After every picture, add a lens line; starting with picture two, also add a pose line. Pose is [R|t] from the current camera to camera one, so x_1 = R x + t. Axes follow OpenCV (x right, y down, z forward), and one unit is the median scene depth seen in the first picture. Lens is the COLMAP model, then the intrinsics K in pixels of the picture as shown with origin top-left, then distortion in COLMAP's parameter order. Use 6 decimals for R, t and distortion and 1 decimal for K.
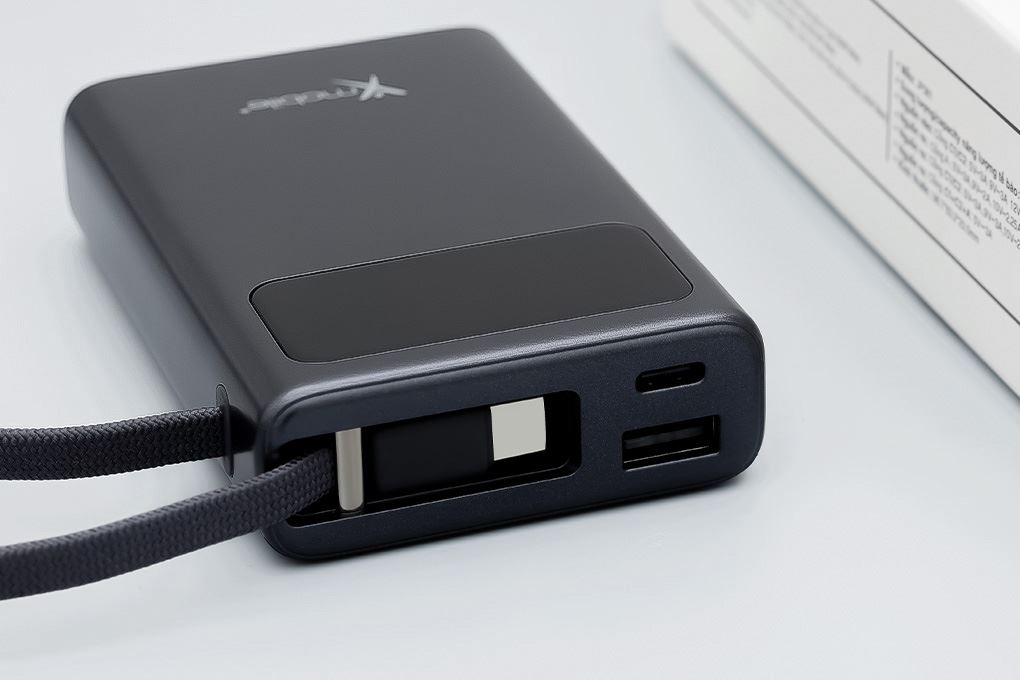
lens RADIAL K [[4734.3, 0, 510.0], [0, 4734.3, 340.0], [0, 0, 1]] dist [0.269516, 0.399754]
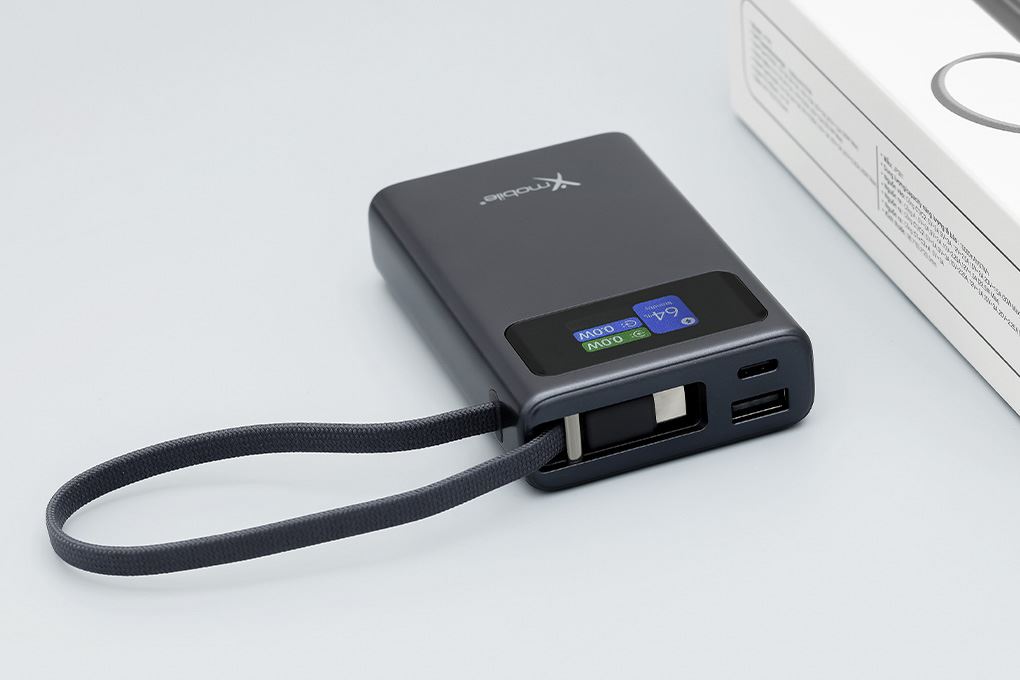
lens RADIAL K [[4734.3, 0, 510.0], [0, 4734.3, 340.0], [0, 0, 1]] dist [0.269516, 0.399754]
pose [[0.997936, -0.063944, -0.005871, -0.042870], [0.064207, 0.994916, 0.077592, -0.136192], [0.000880, -0.077809, 0.996968, -0.671023]]
